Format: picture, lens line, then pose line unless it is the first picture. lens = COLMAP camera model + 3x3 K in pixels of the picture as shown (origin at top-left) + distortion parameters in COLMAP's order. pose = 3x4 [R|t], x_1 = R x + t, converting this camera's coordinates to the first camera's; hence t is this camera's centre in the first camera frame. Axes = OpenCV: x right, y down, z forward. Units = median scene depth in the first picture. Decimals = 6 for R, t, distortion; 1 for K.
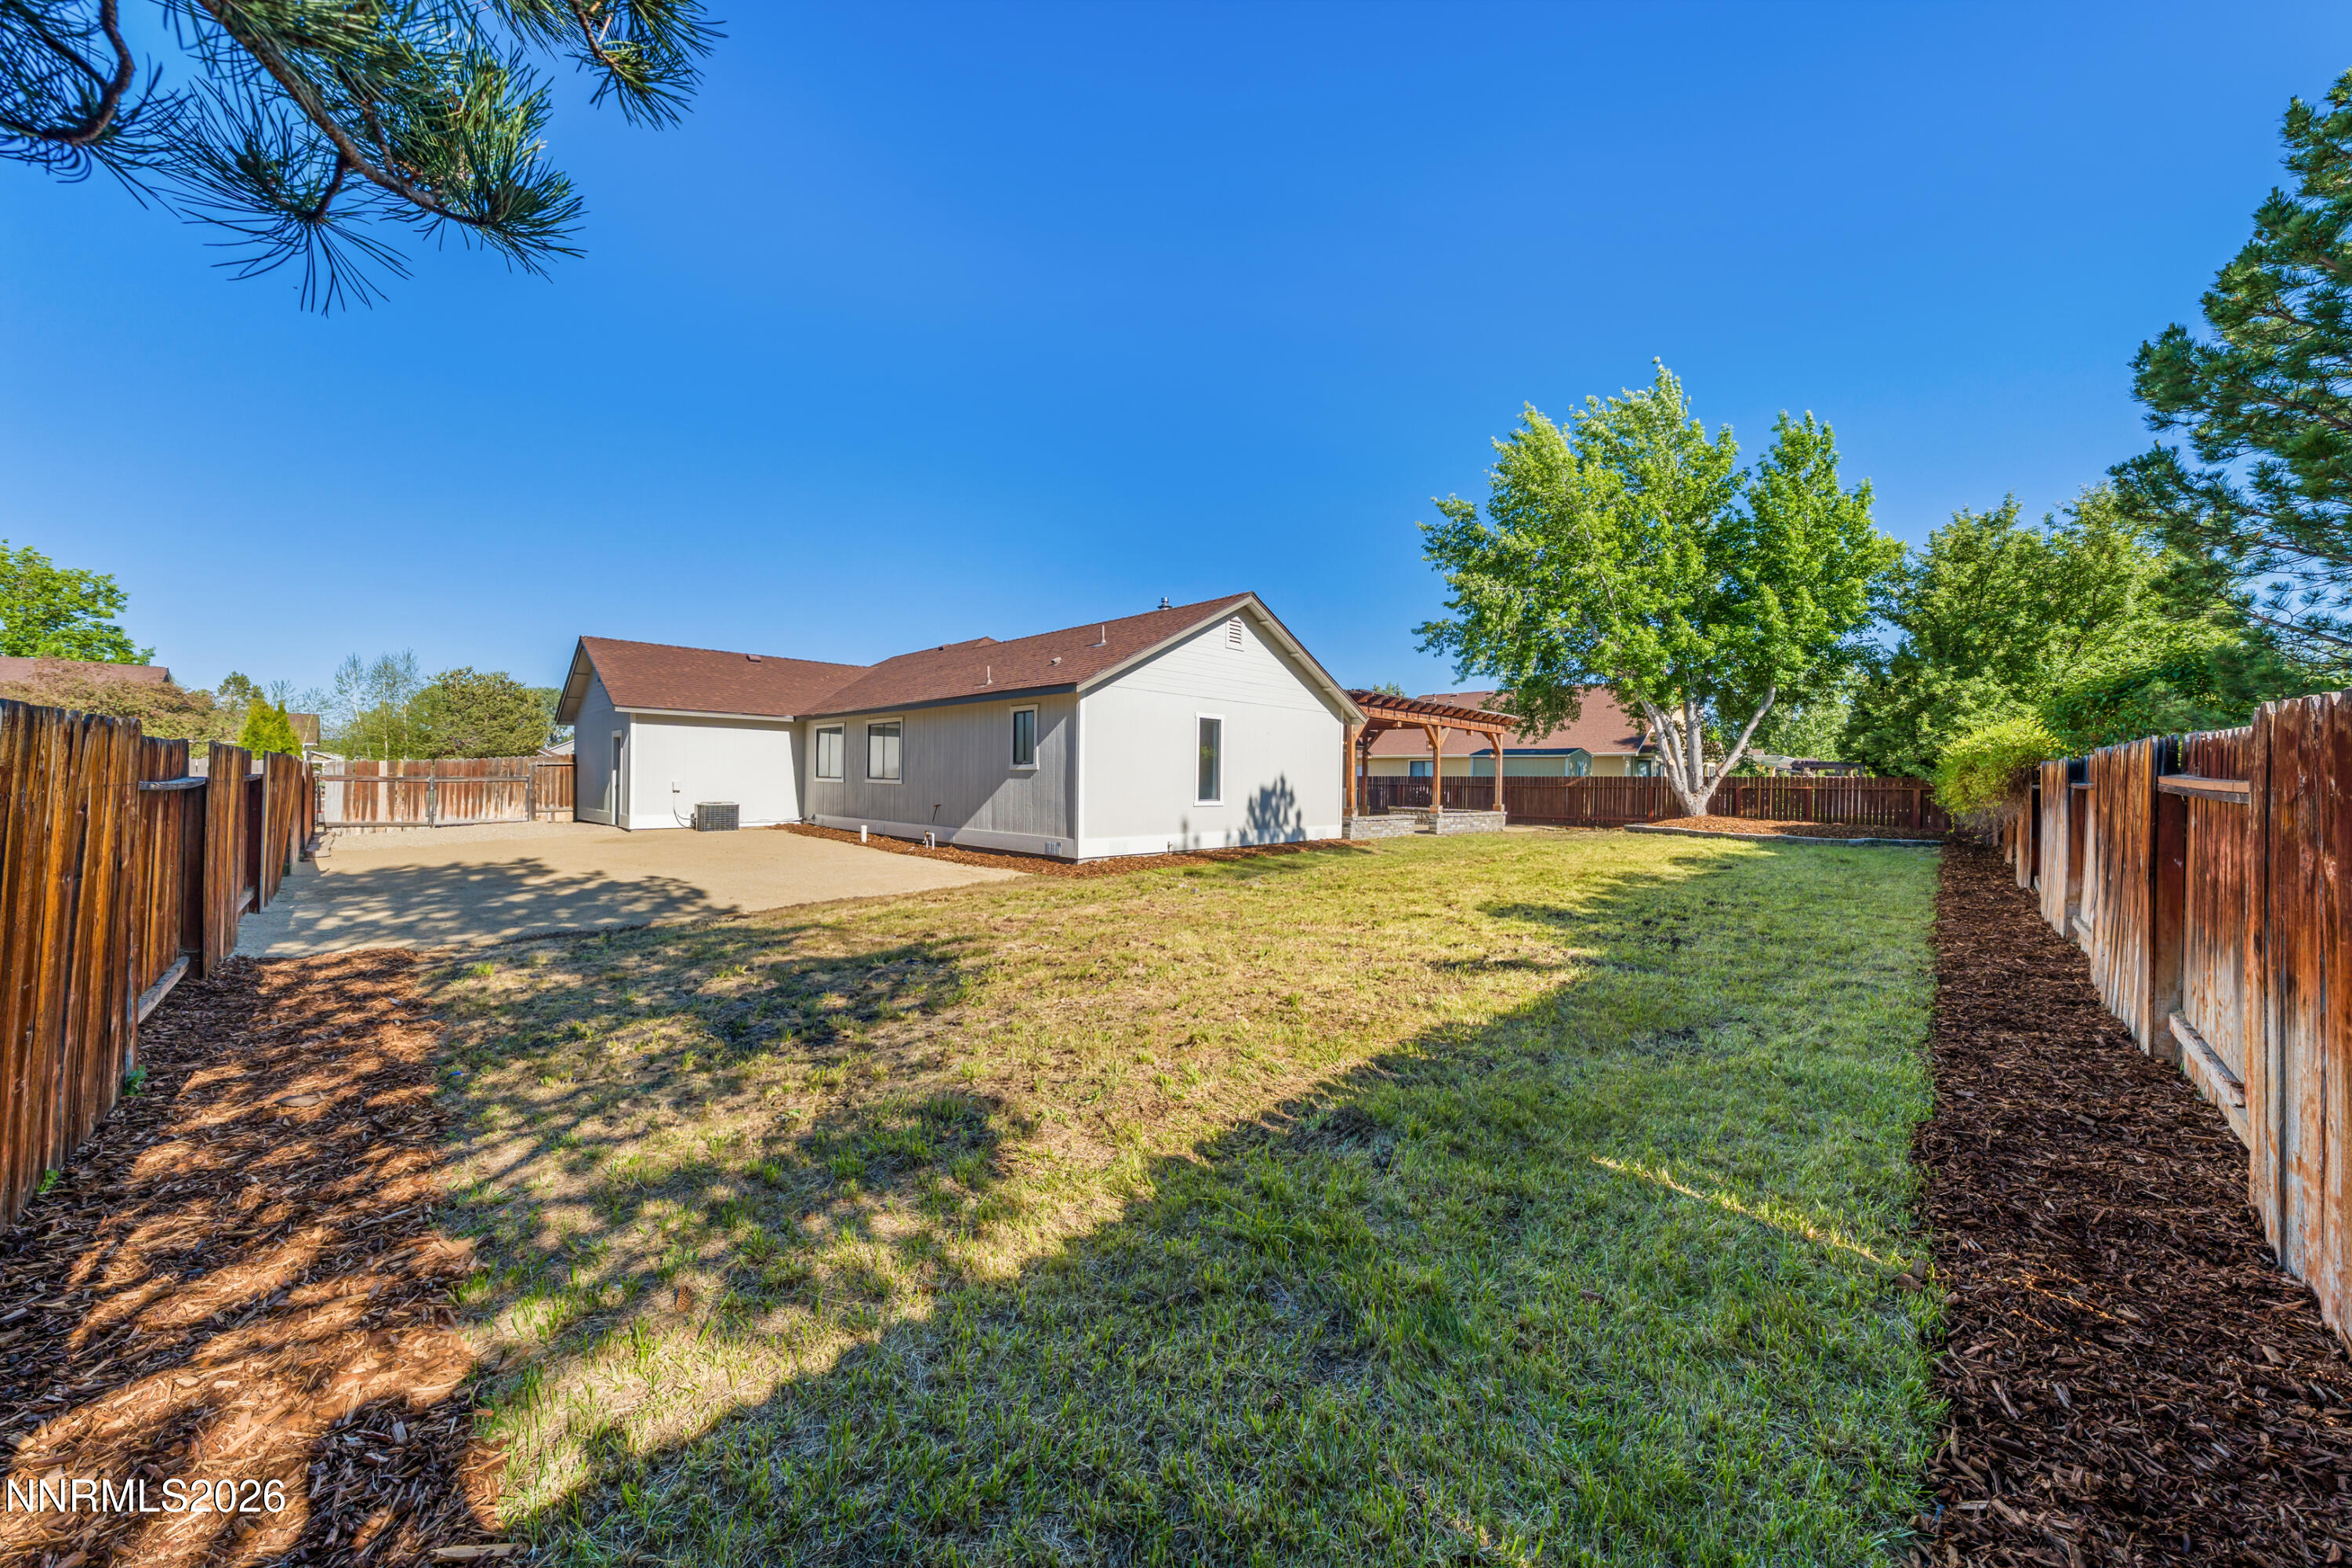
lens RADIAL K [[803.1, 0, 1178.6], [0, 803.1, 774.0], [0, 0, 1]] dist [-0.000496, 0.000004]
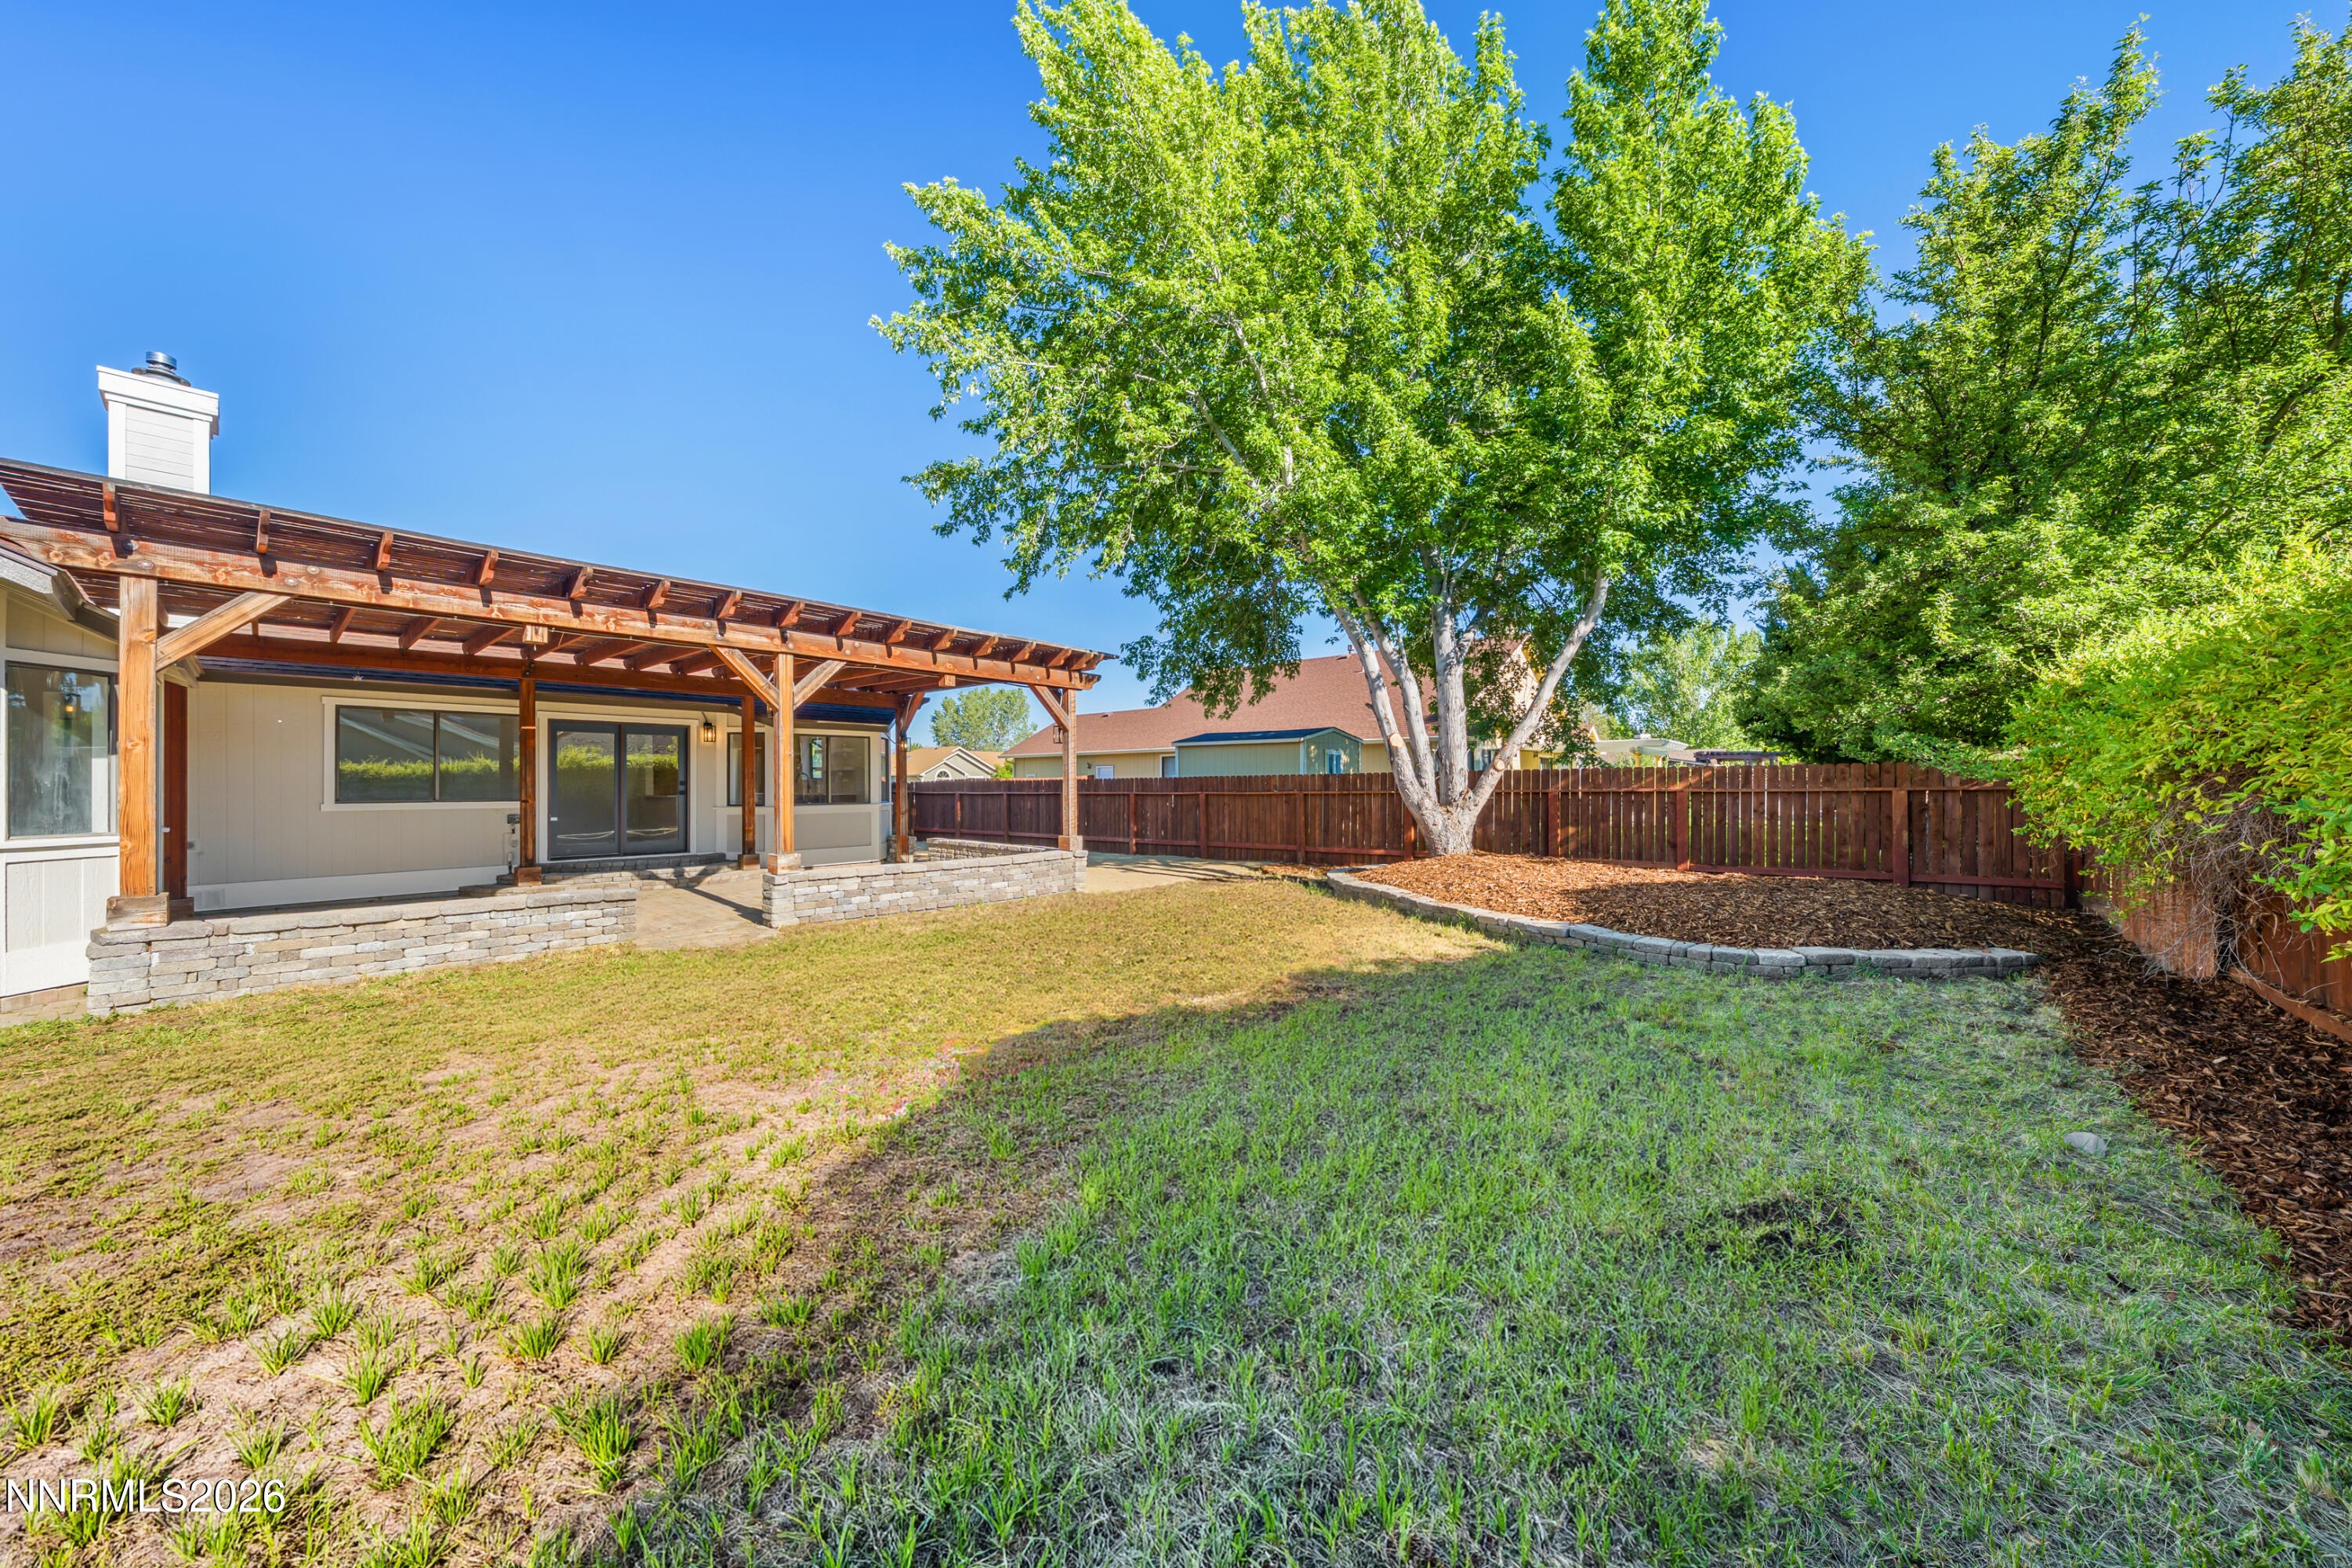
lens RADIAL K [[803.1, 0, 1173.8], [0, 803.1, 783.9], [0, 0, 1]] dist [-0.000496, 0.000004]
pose [[0.997636, -0.019679, 0.065847, 0.443864], [0.019158, 0.999780, 0.008523, 0.004275], [-0.066000, -0.007241, 0.997793, 0.530786]]
